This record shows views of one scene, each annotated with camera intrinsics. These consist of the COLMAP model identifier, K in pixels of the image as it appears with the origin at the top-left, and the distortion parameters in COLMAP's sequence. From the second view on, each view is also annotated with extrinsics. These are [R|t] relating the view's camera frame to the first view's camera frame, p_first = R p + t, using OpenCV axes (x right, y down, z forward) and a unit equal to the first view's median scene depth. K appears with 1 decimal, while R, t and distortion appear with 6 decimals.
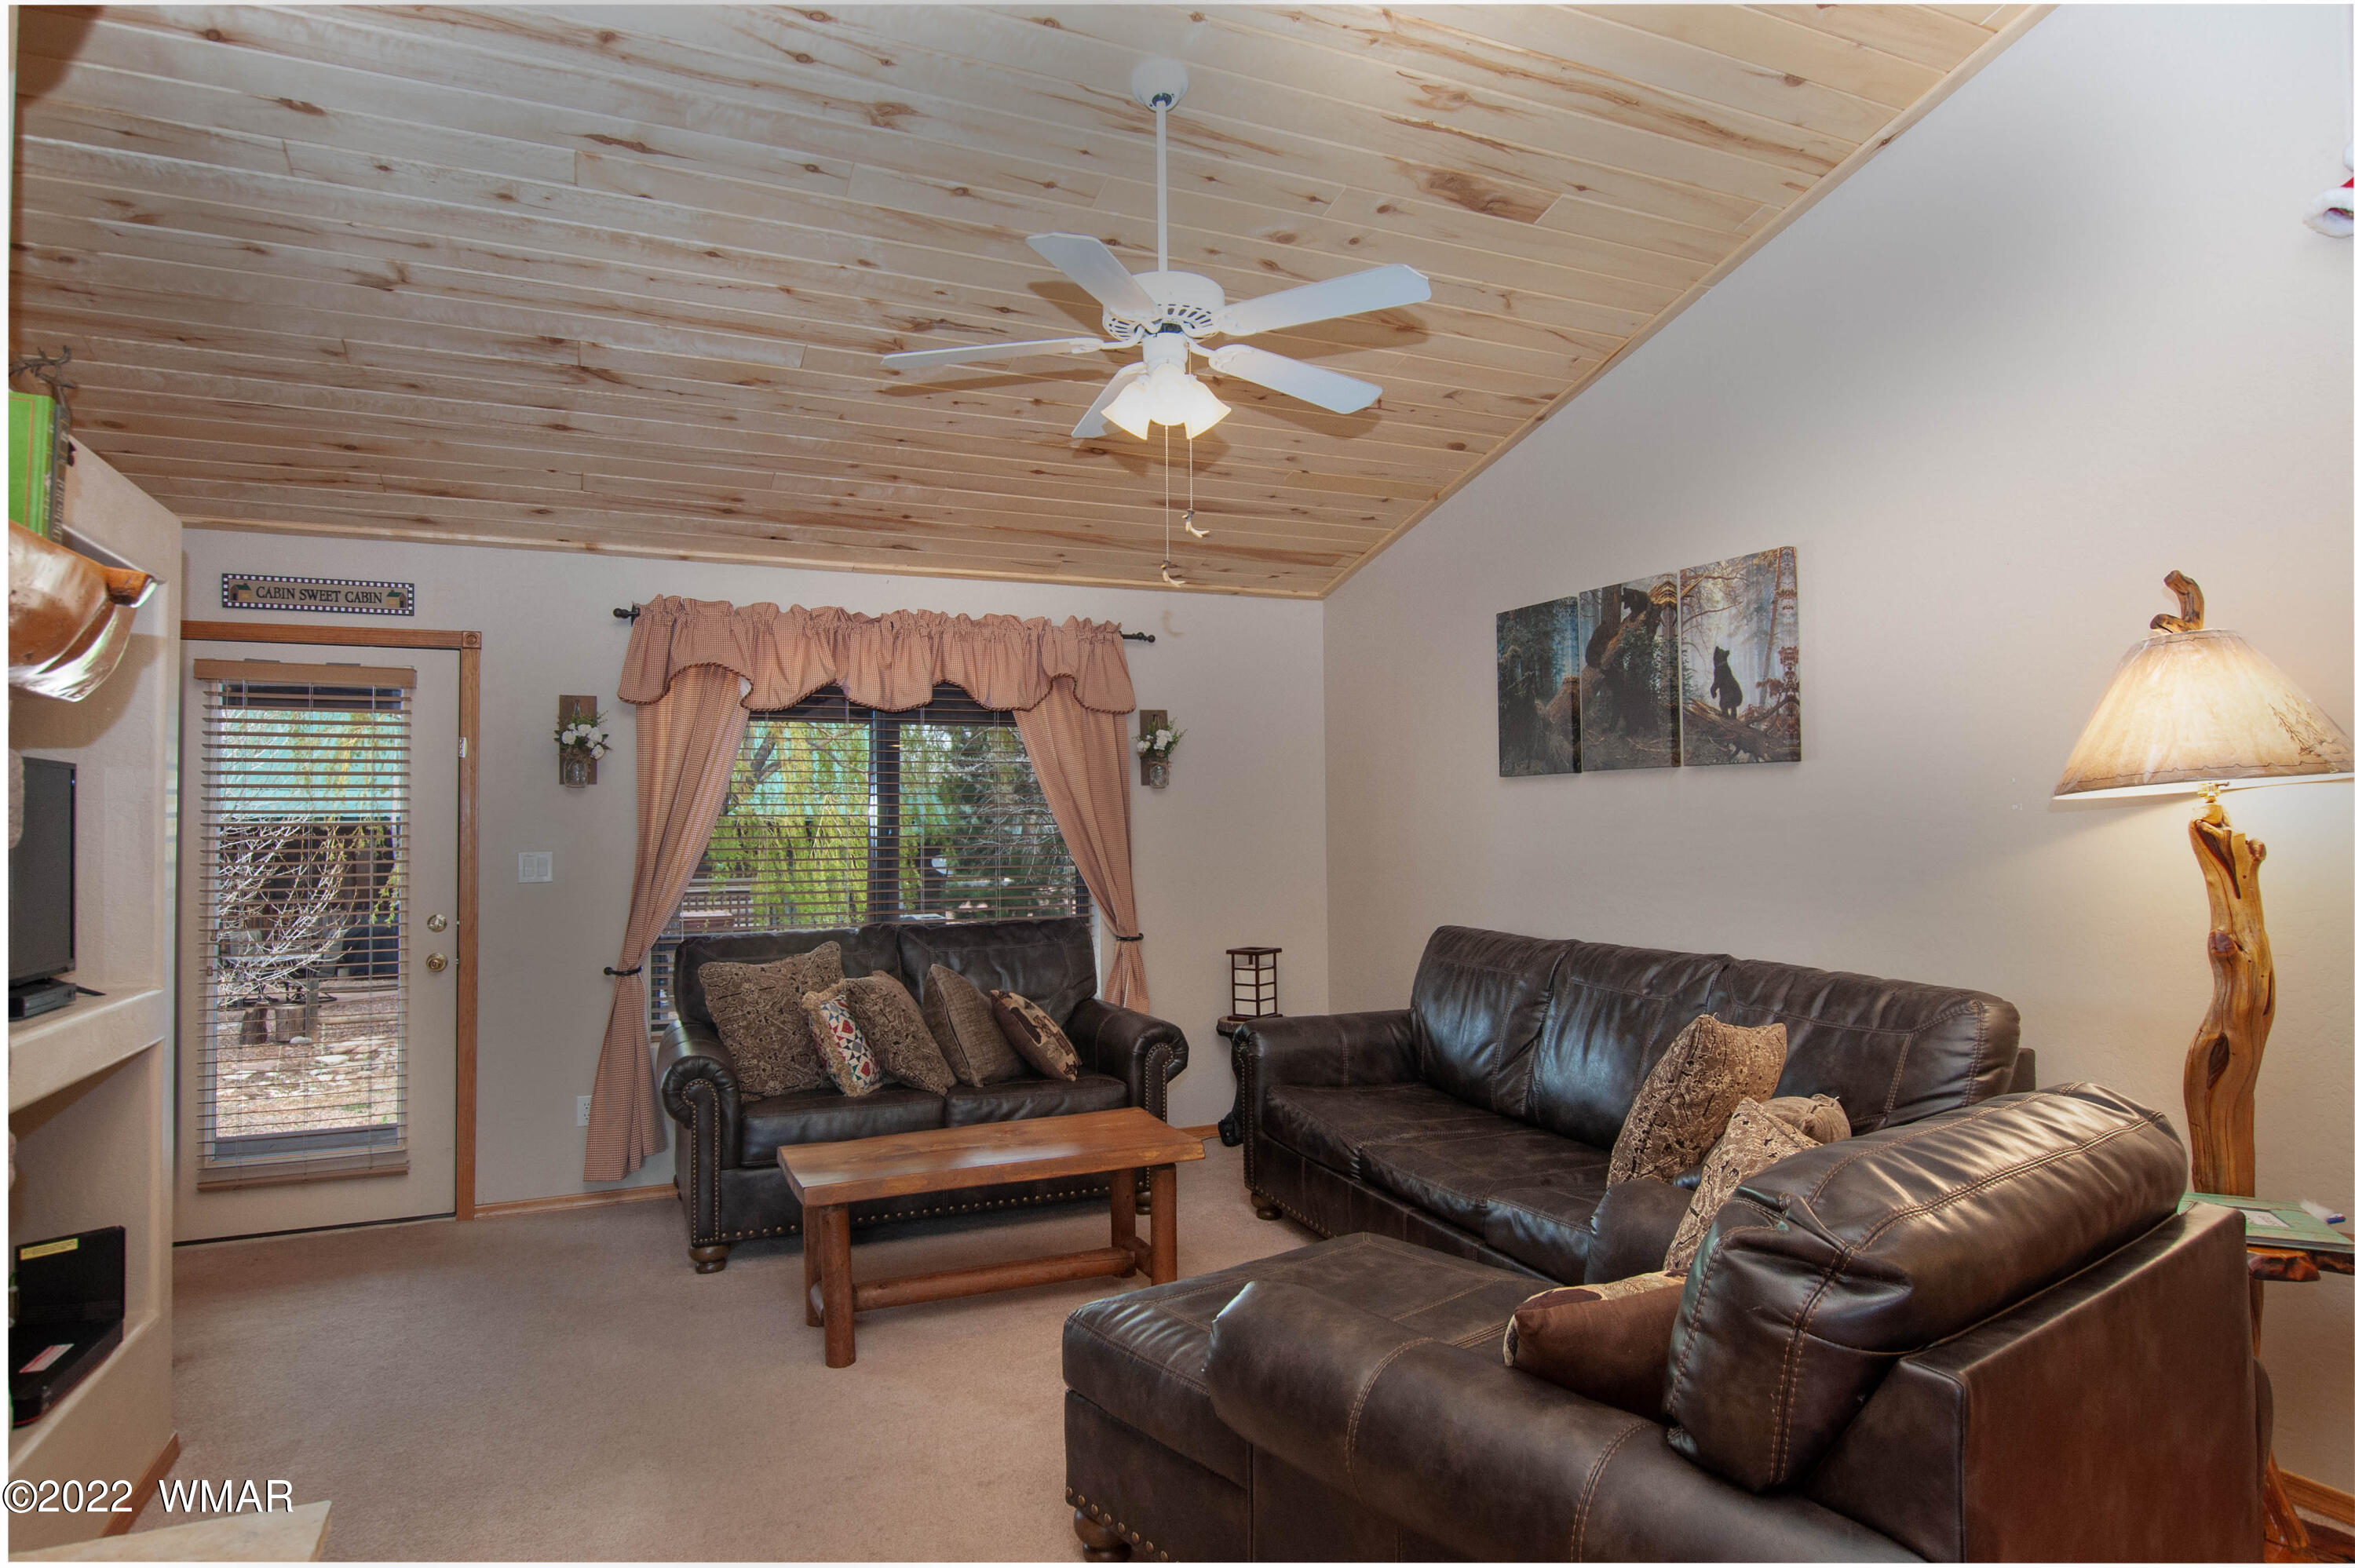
lens RADIAL K [[1306.2, 0, 1177.5], [0, 1306.2, 784.0], [0, 0, 1]] dist [0.003168, 0.000925]
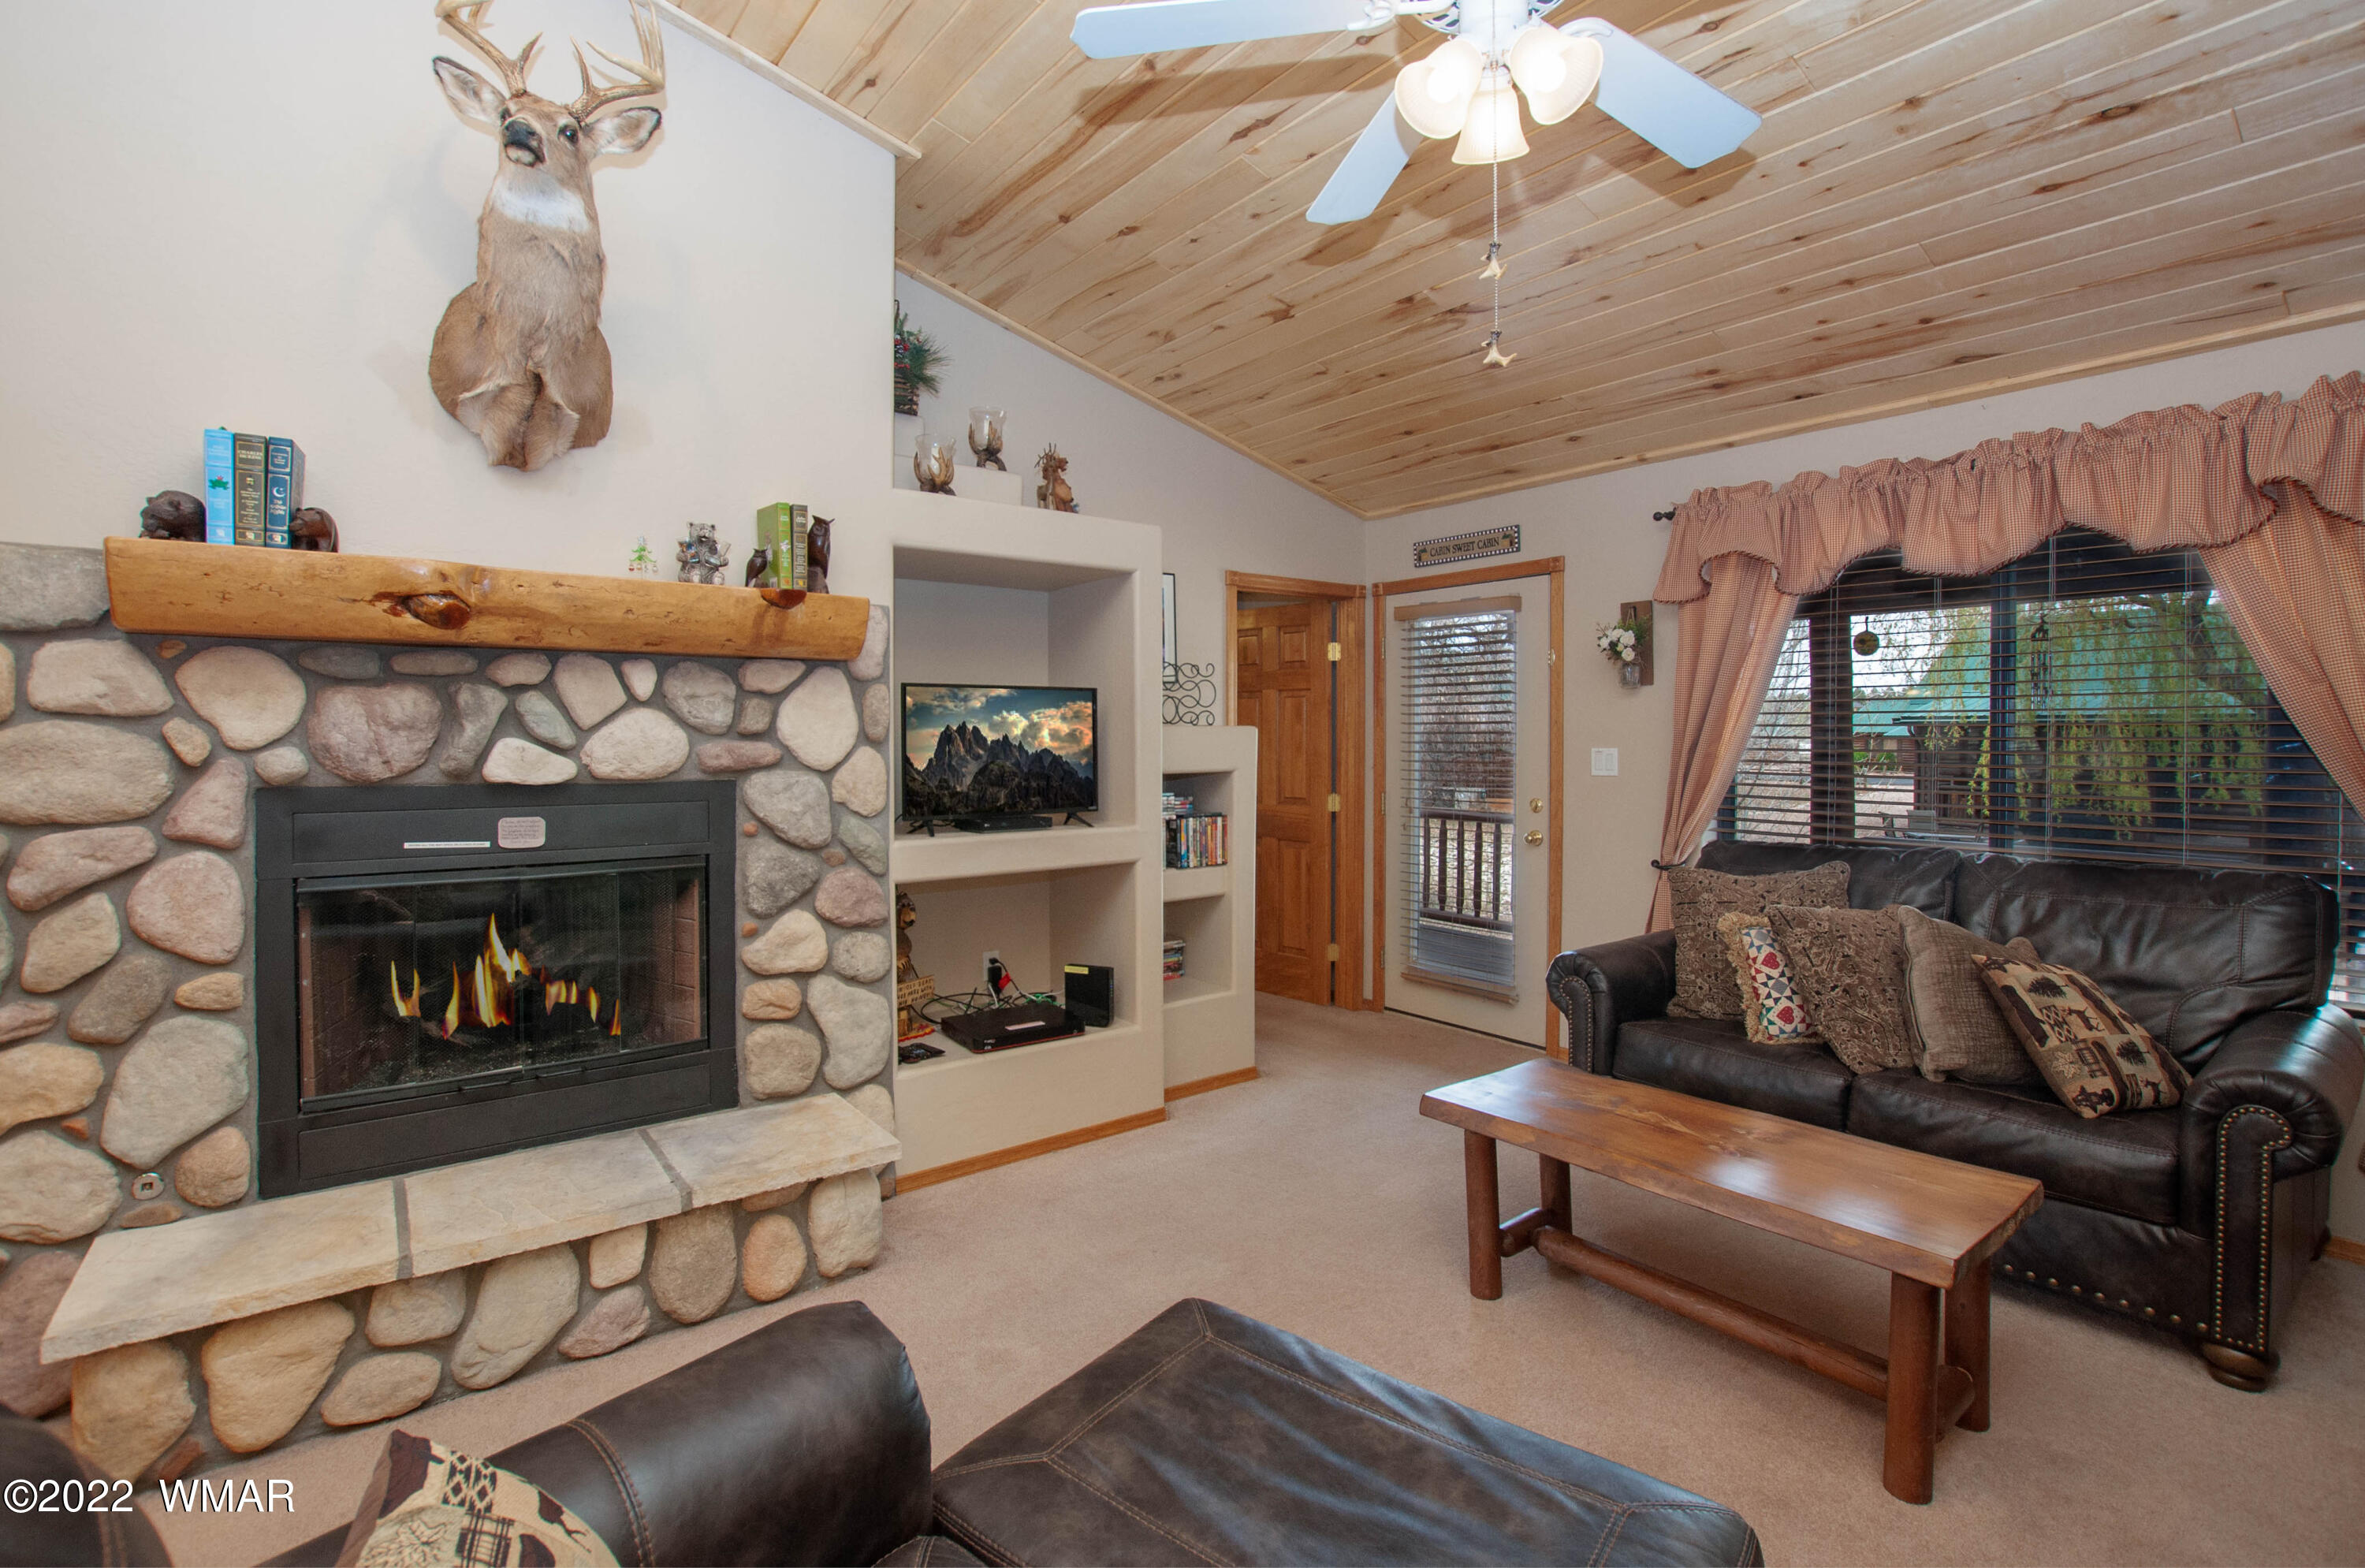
lens RADIAL K [[1092.7, 0, 1185.3], [0, 1092.7, 746.4], [0, 0, 1]] dist [-0.002840, -0.000645]
pose [[0.273171, 0.020712, -0.961742, 0.299484], [0.031207, 0.999051, 0.030379, 0.011281], [0.961459, -0.038311, 0.272266, 0.405997]]
